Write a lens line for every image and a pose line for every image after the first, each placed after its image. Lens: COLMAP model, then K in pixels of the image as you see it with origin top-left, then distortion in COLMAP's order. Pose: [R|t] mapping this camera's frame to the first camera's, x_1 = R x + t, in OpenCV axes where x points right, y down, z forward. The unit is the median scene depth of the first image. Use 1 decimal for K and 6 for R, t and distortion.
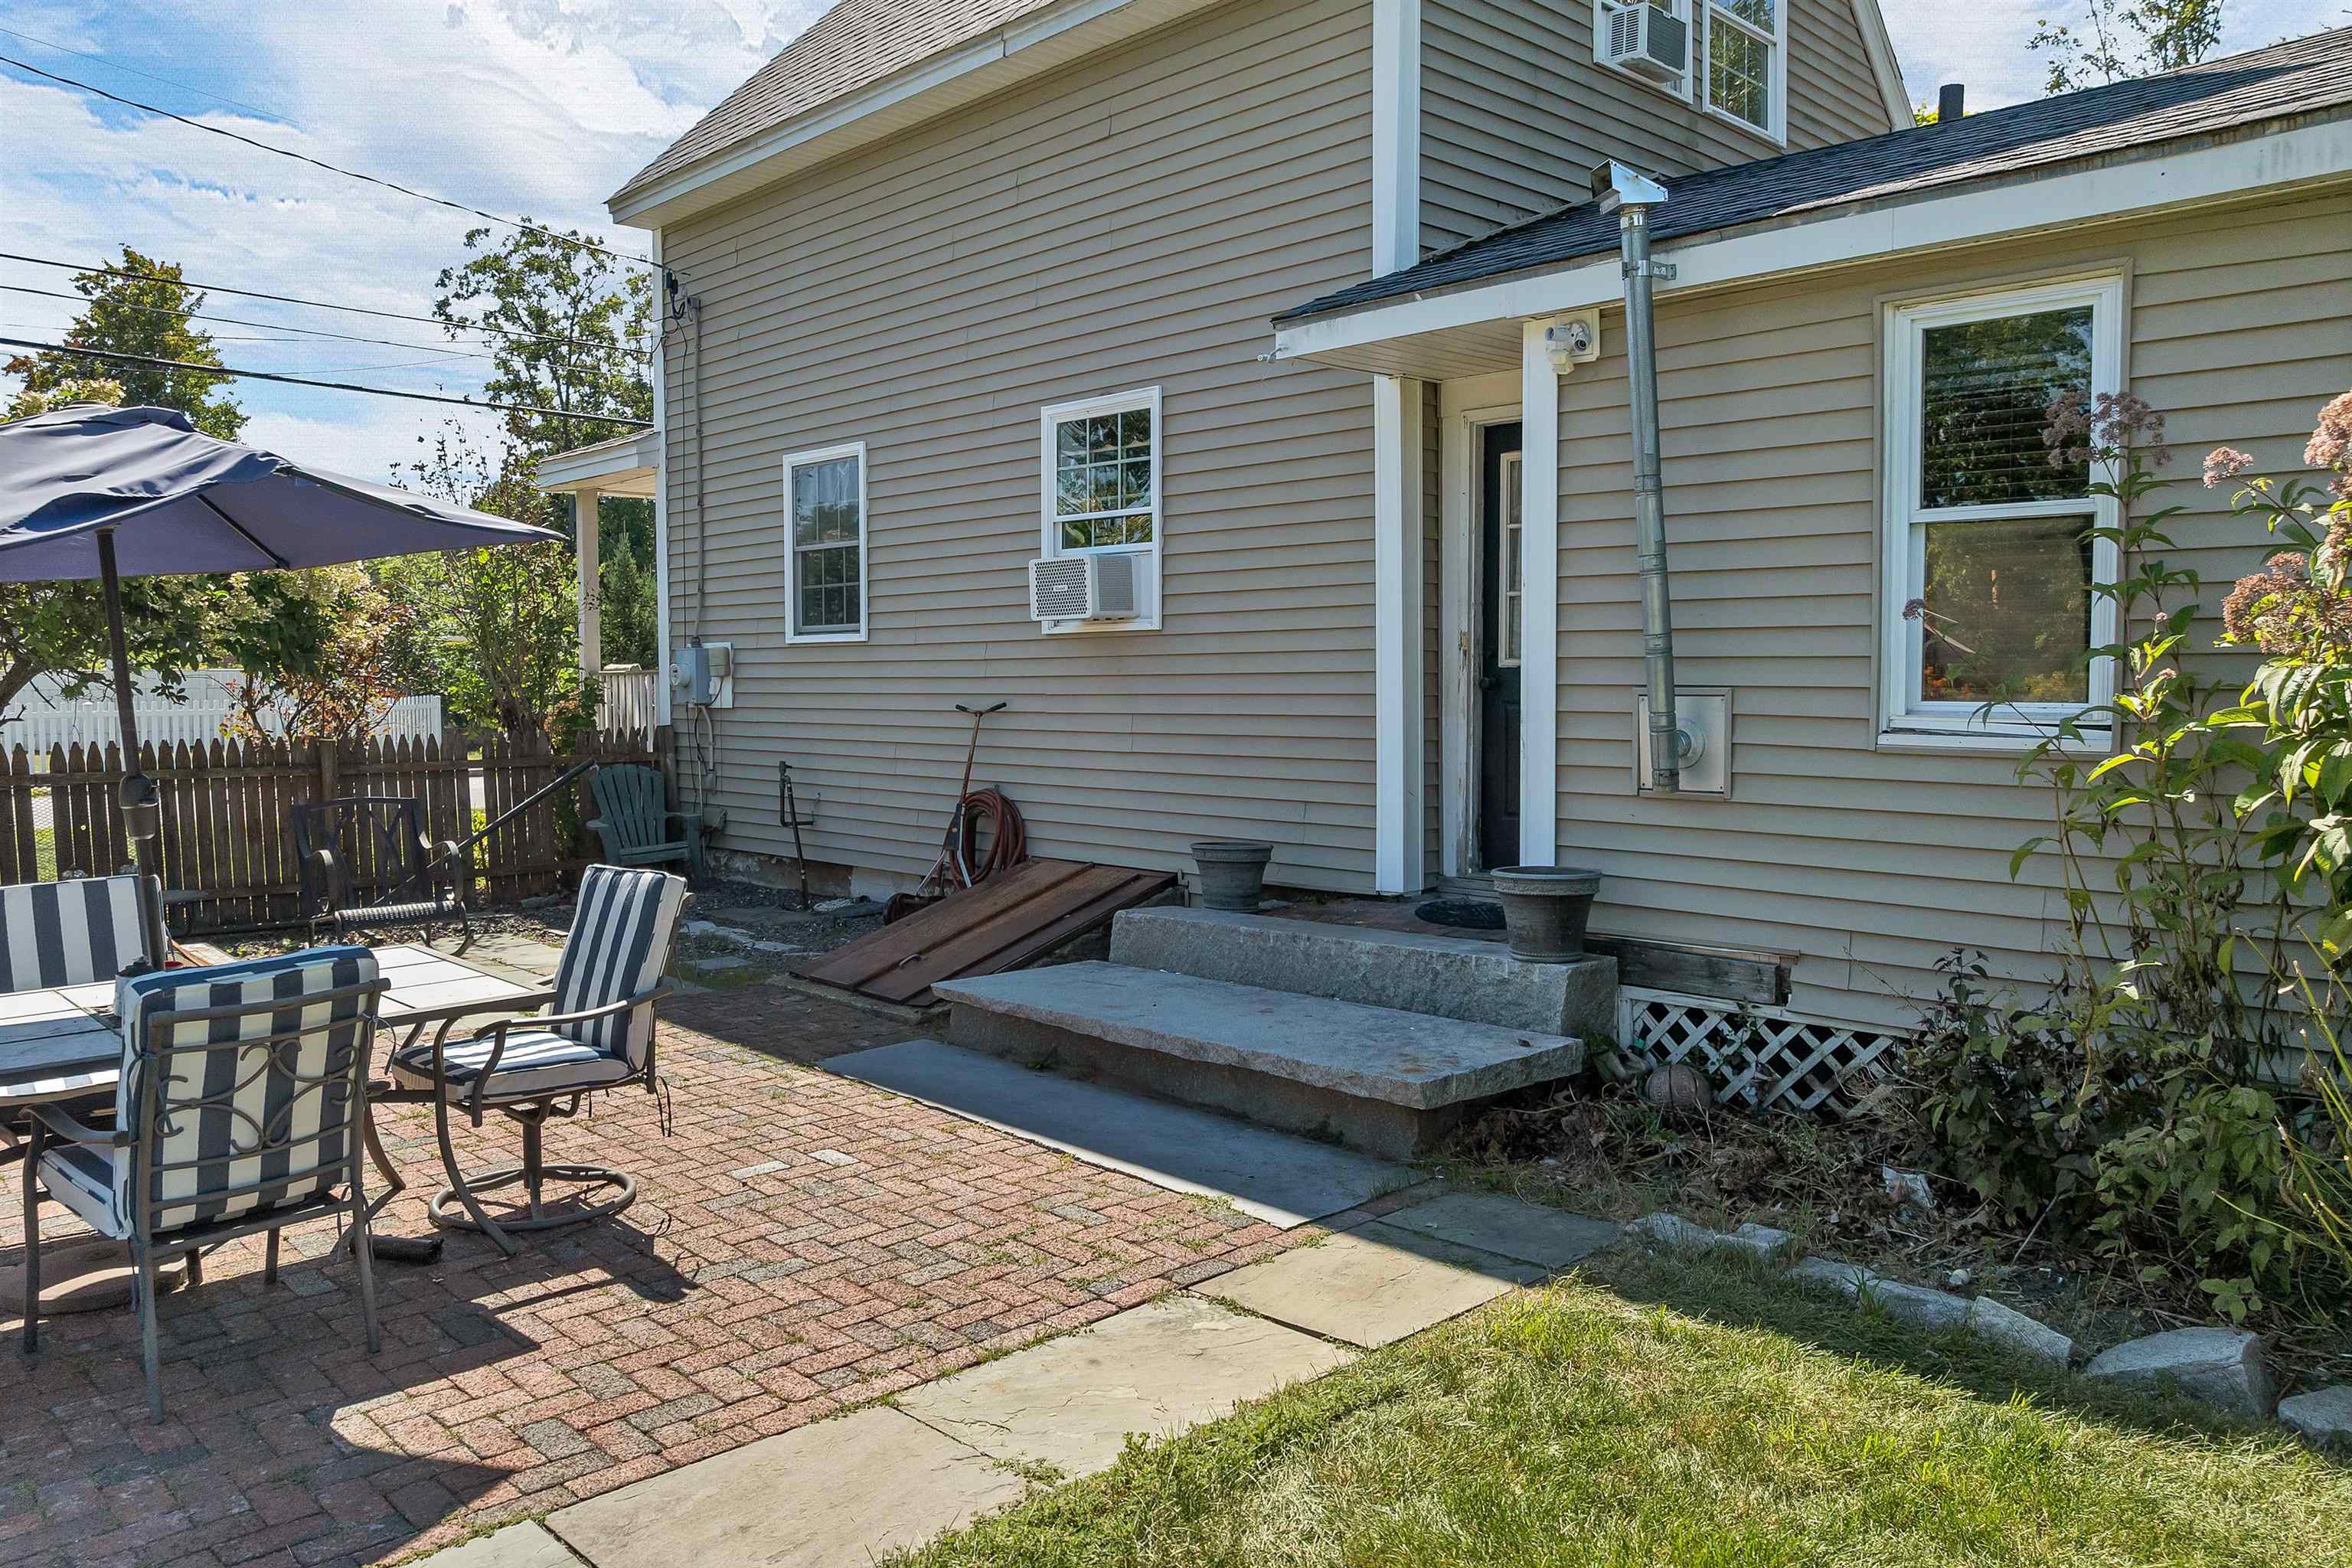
lens RADIAL K [[1698.5, 0, 1182.7], [0, 1698.5, 772.7], [0, 0, 1]] dist [-0.037269, 0.003210]
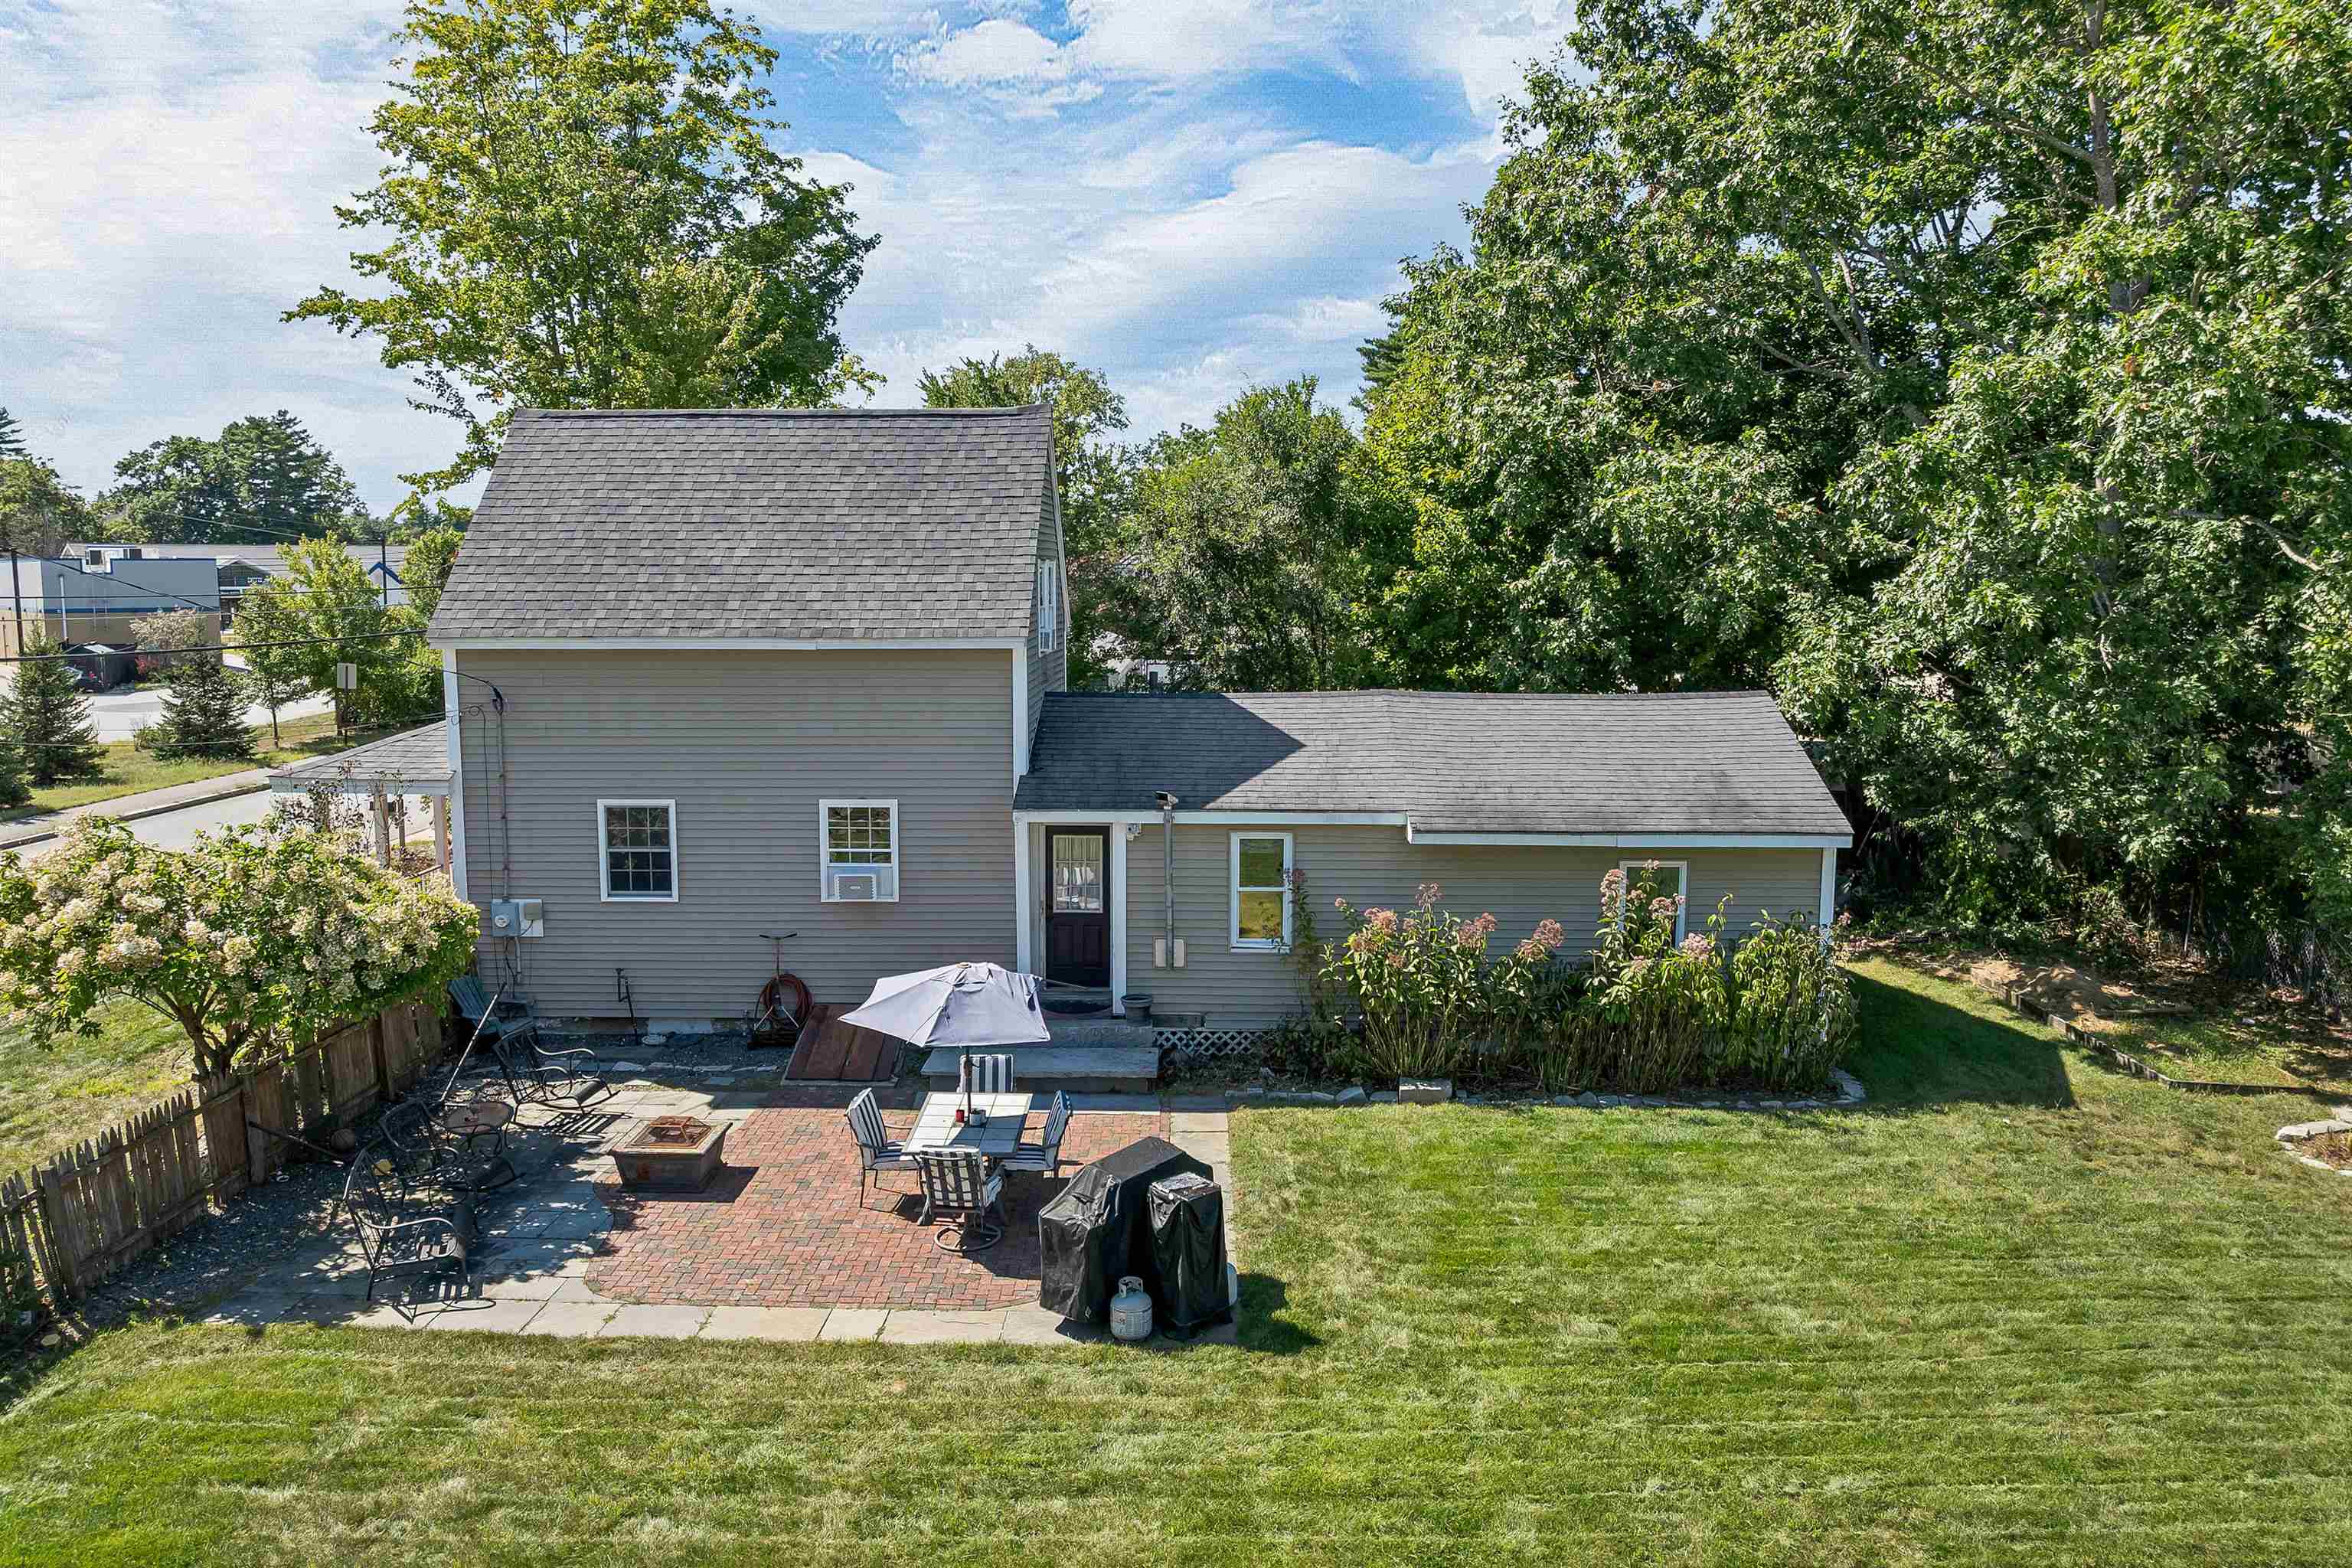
lens RADIAL K [[1698.5, 0, 1182.7], [0, 1698.5, 772.7], [0, 0, 1]] dist [-0.037269, 0.003210]
pose [[0.706541, -0.081534, 0.702959, -1.974914], [0.036085, 0.996199, 0.079278, -0.625715], [-0.706751, -0.030647, 0.706798, -1.335086]]
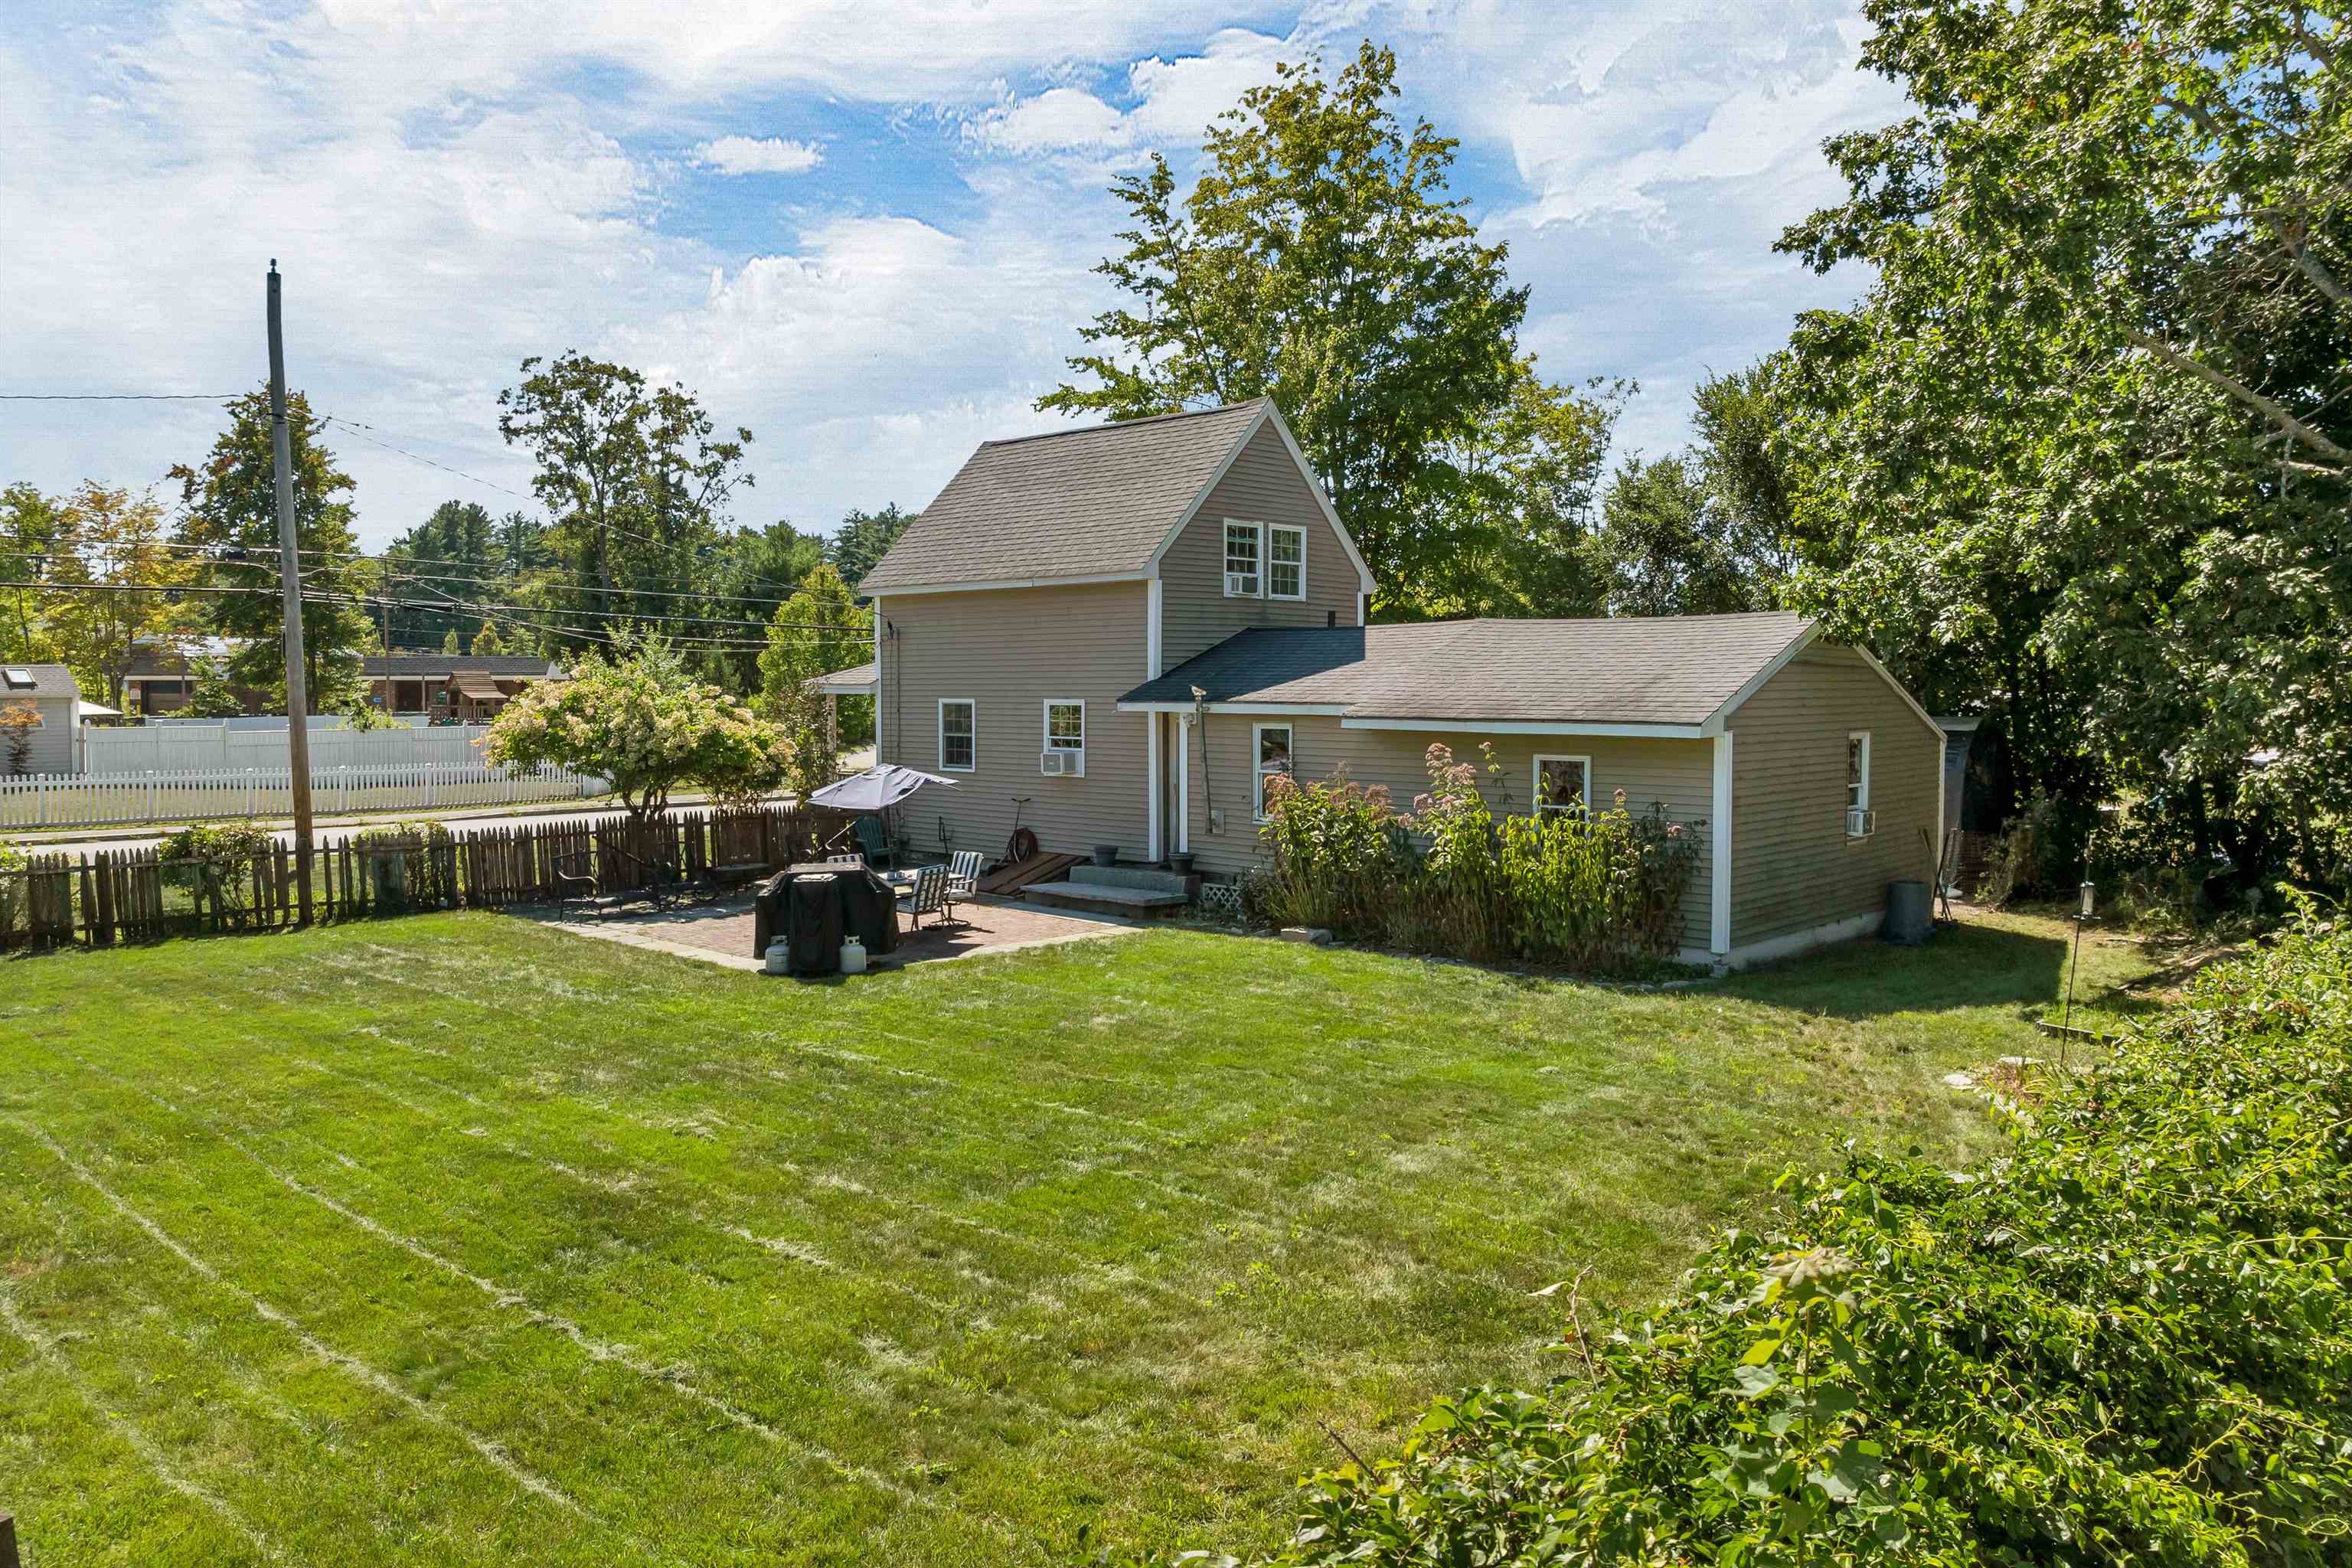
lens RADIAL K [[1698.5, 0, 1182.7], [0, 1698.5, 772.7], [0, 0, 1]] dist [-0.037269, 0.003210]
pose [[0.998701, 0.001163, 0.050942, 0.011680], [-0.001004, 0.999995, -0.003141, -0.120797], [-0.050946, 0.003086, 0.998697, -3.035028]]
